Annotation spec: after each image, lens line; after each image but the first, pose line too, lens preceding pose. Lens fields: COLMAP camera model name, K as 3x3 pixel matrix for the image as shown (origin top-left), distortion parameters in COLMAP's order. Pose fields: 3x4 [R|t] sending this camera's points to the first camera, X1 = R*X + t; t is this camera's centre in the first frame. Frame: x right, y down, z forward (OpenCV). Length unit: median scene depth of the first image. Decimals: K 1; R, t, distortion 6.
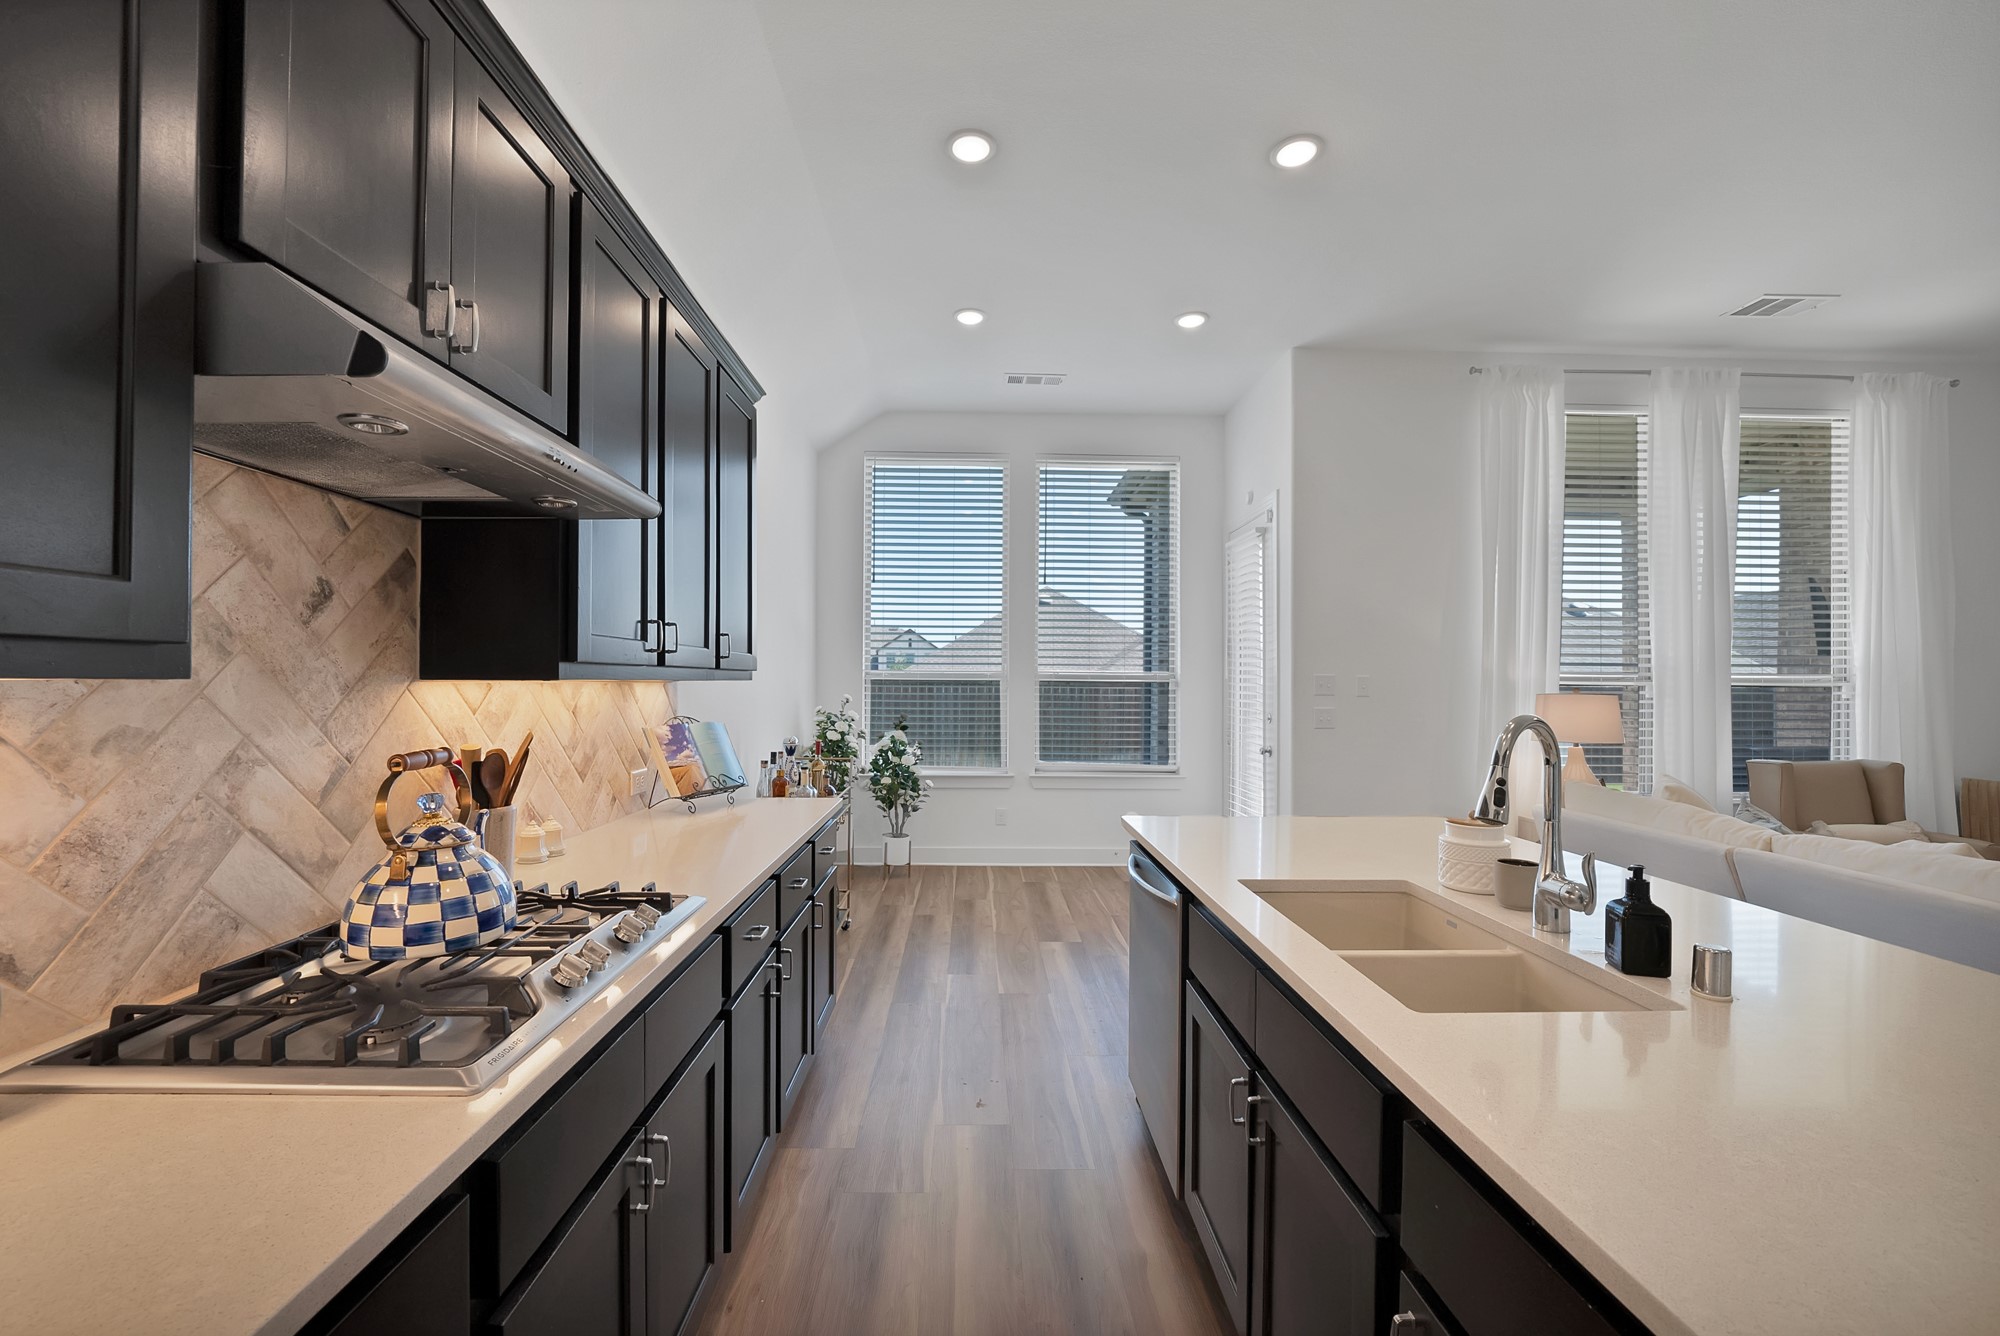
lens RADIAL K [[776.8, 0, 985.6], [0, 776.8, 662.2], [0, 0, 1]] dist [-0.012697, -0.000331]
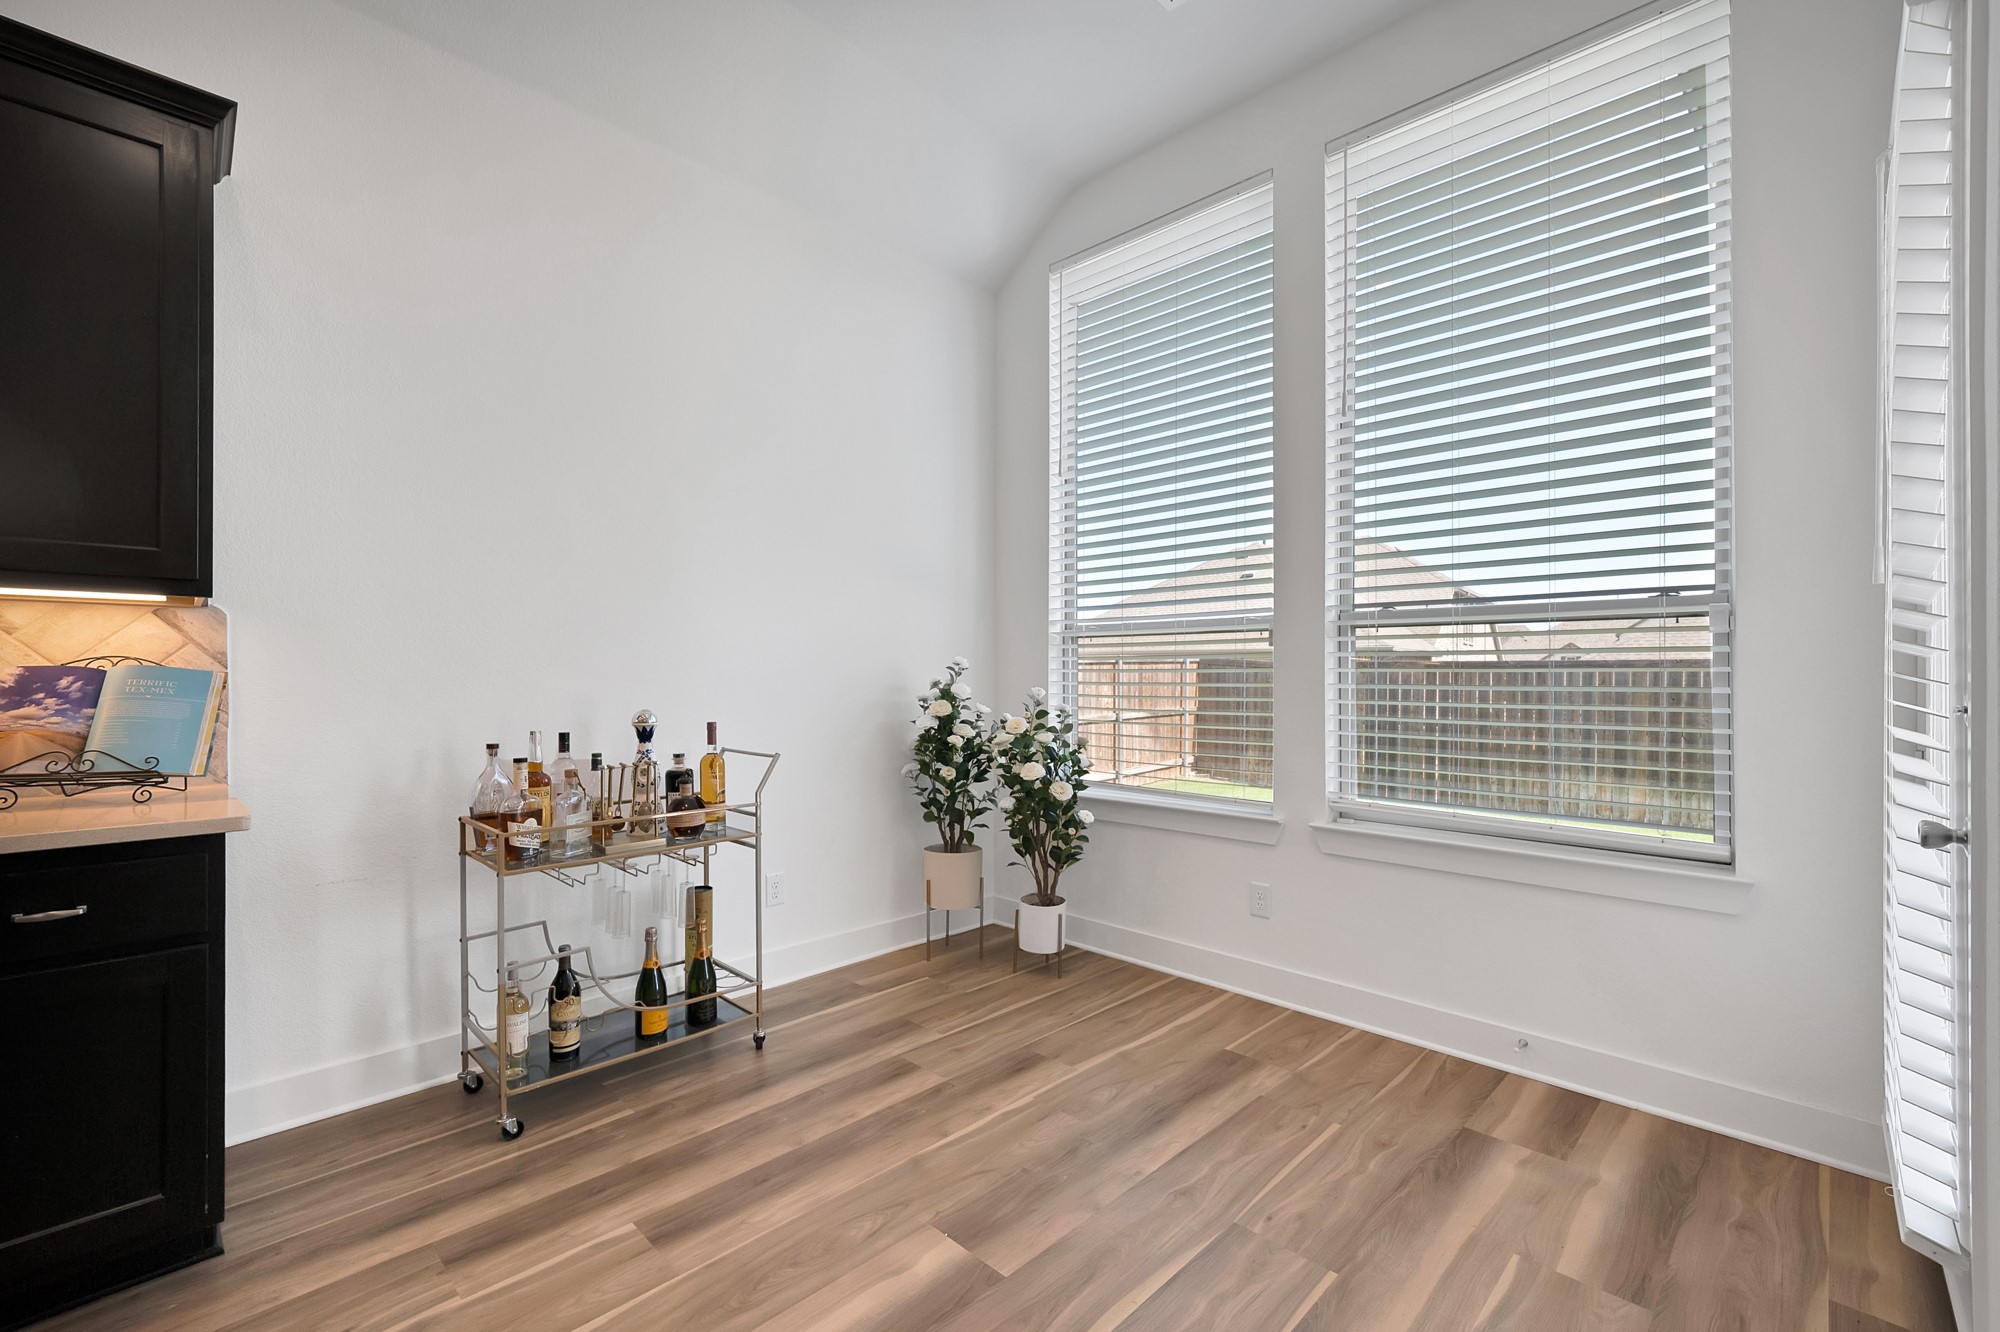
lens RADIAL K [[827.5, 0, 952.2], [0, 827.5, 675.9], [0, 0, 1]] dist [0.001720, 0.000612]
pose [[0.686951, -0.015310, -0.726542, 0.670984], [0.025637, 0.999666, 0.003175, 0.118922], [0.726251, -0.020808, 0.687114, 1.211433]]
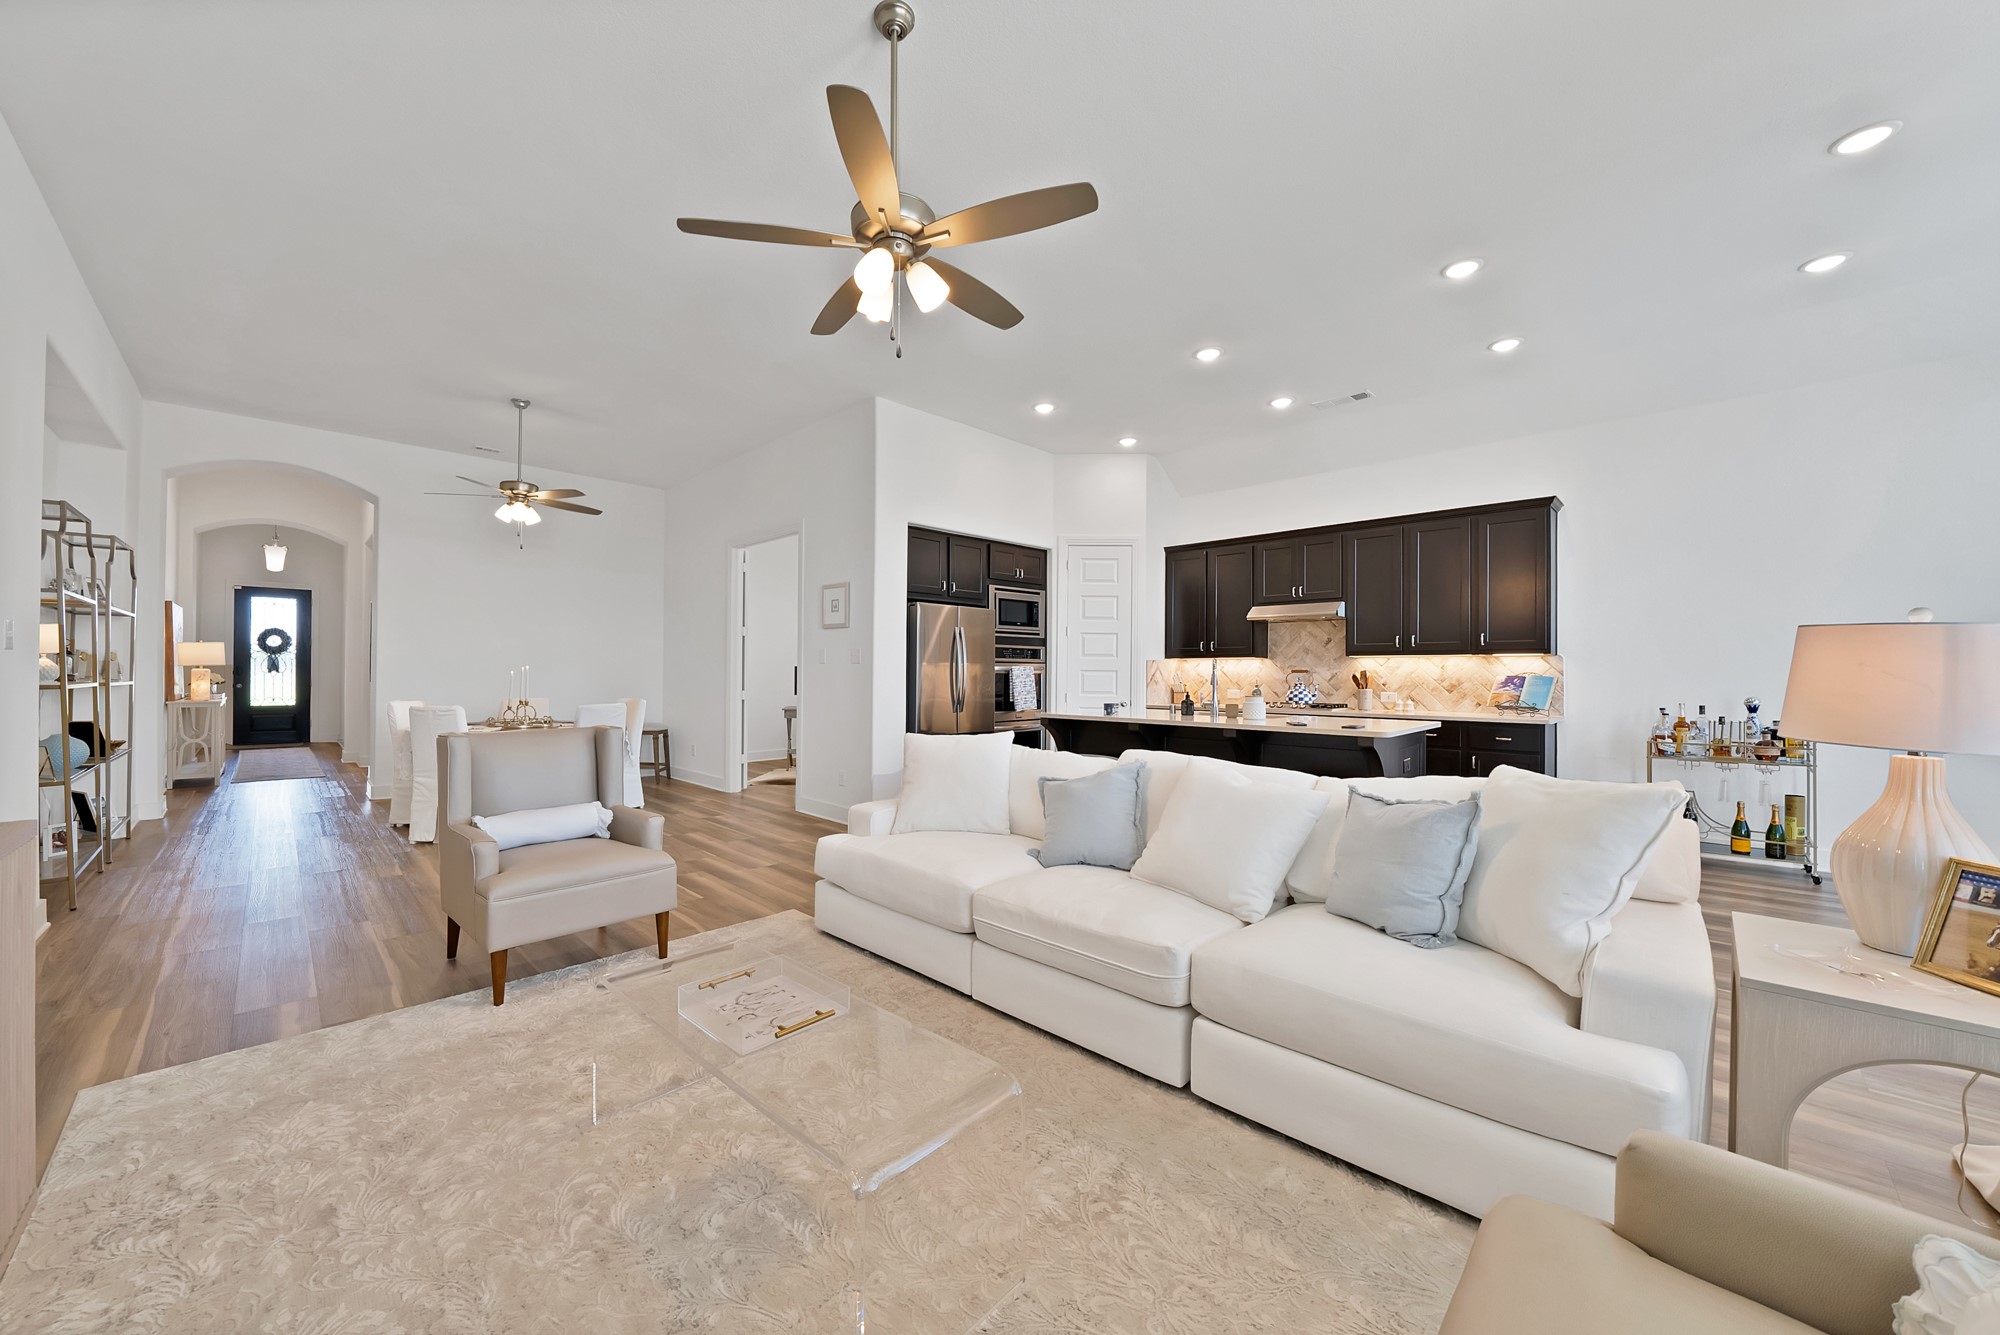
lens RADIAL K [[721.9, 0, 956.1], [0, 721.9, 671.1], [0, 0, 1]] dist [-0.021798, 0.001637]
pose [[-0.732776, -0.016634, -0.680267, 2.358961], [0.003499, 0.999596, -0.028212, 0.133539], [0.680461, -0.023053, -0.732421, 1.585517]]
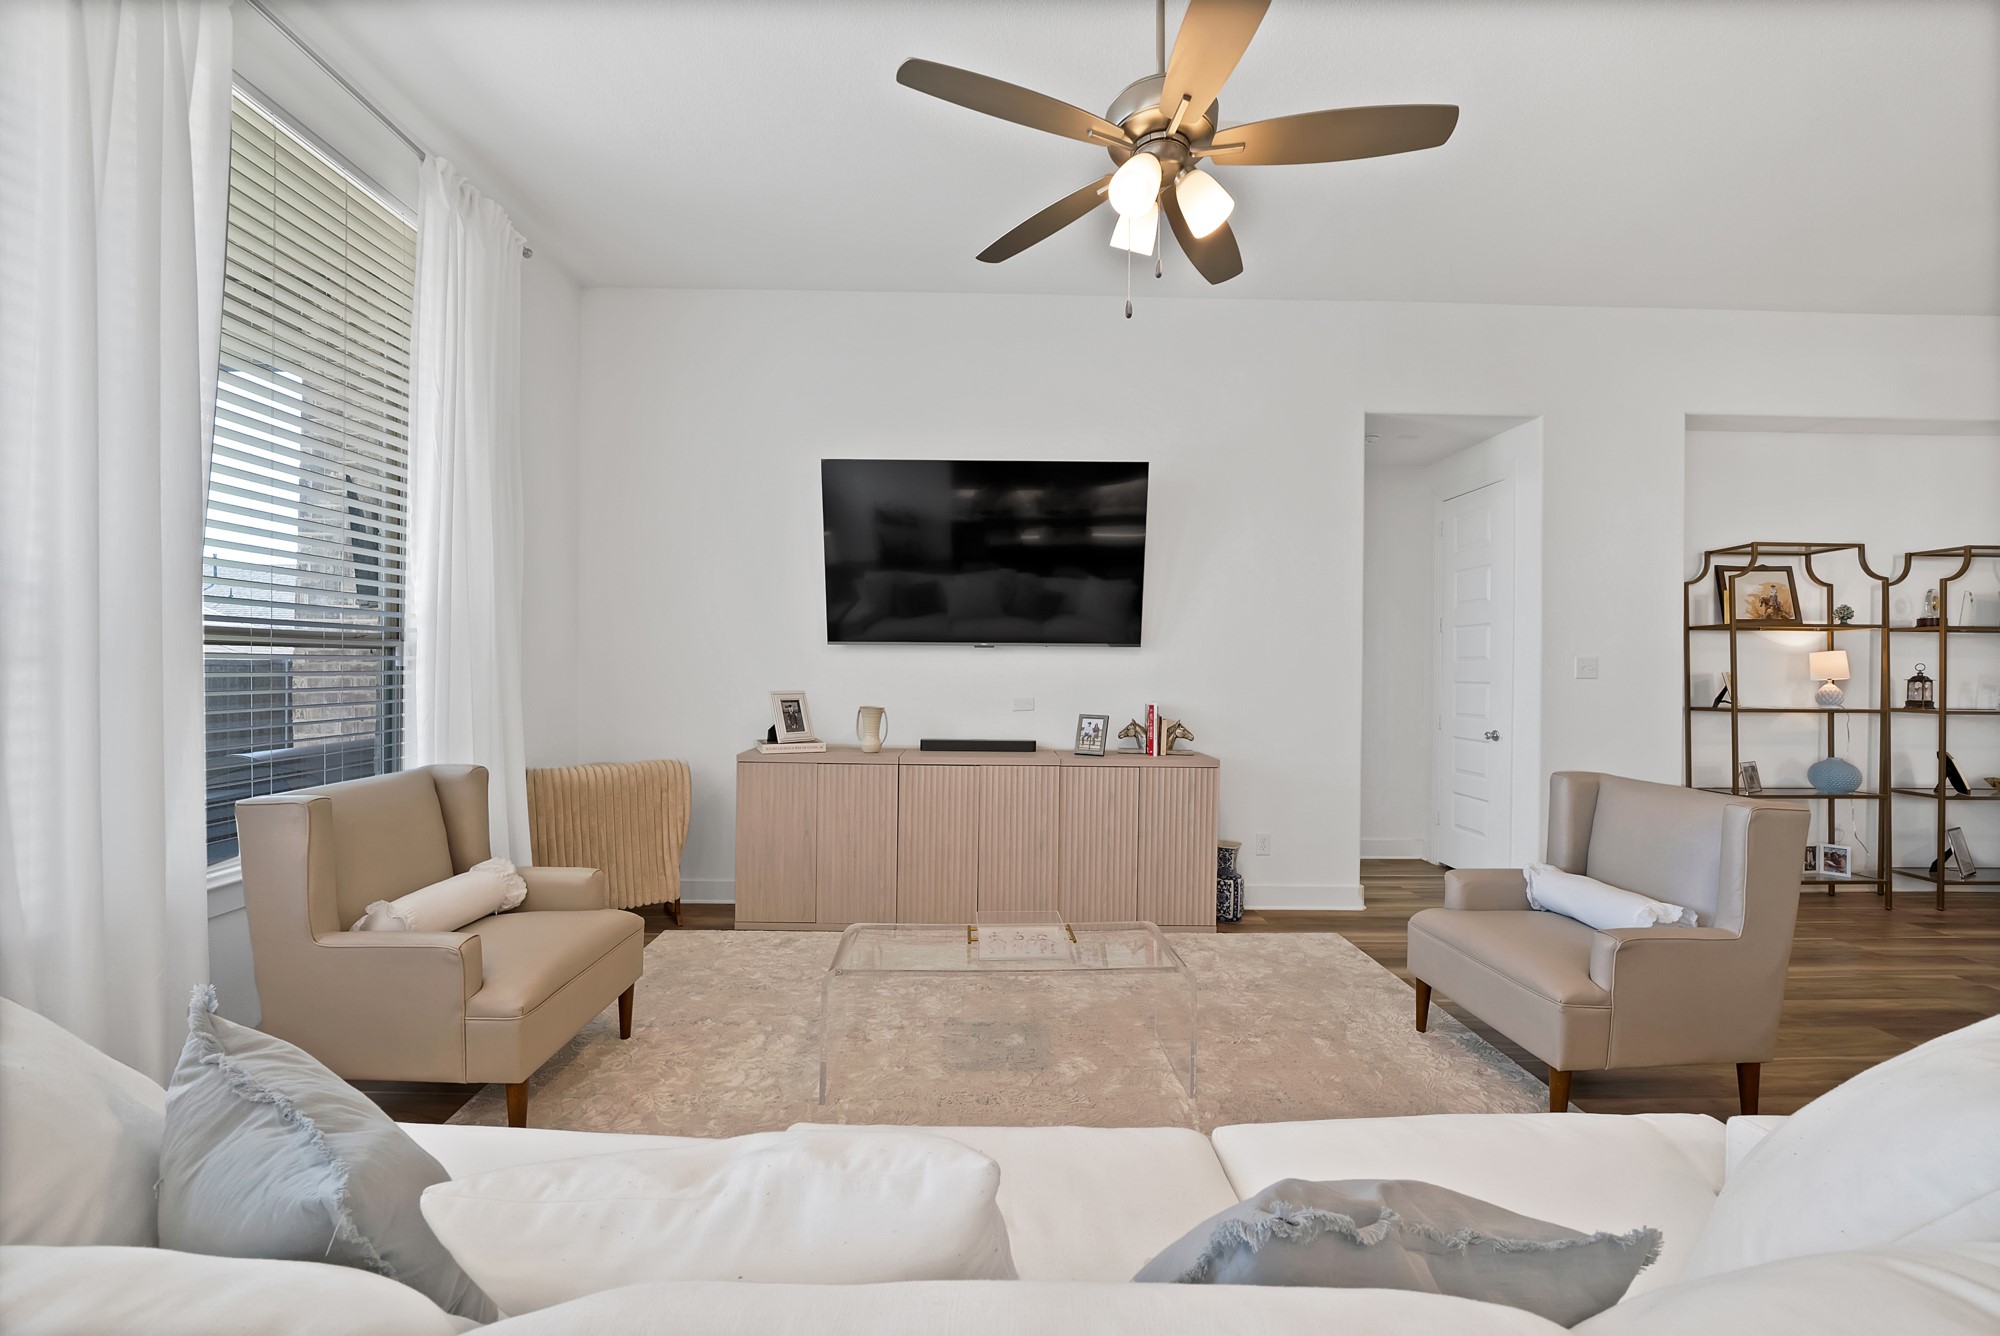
lens RADIAL K [[755.0, 0, 1001.5], [0, 755.0, 669.2], [0, 0, 1]] dist [0.000129, -0.000548]
pose [[-0.014436, -0.013042, 0.999811, 0.993497], [-0.031505, 0.999424, 0.012582, 0.052951], [-0.999399, -0.031317, -0.014838, 1.023631]]
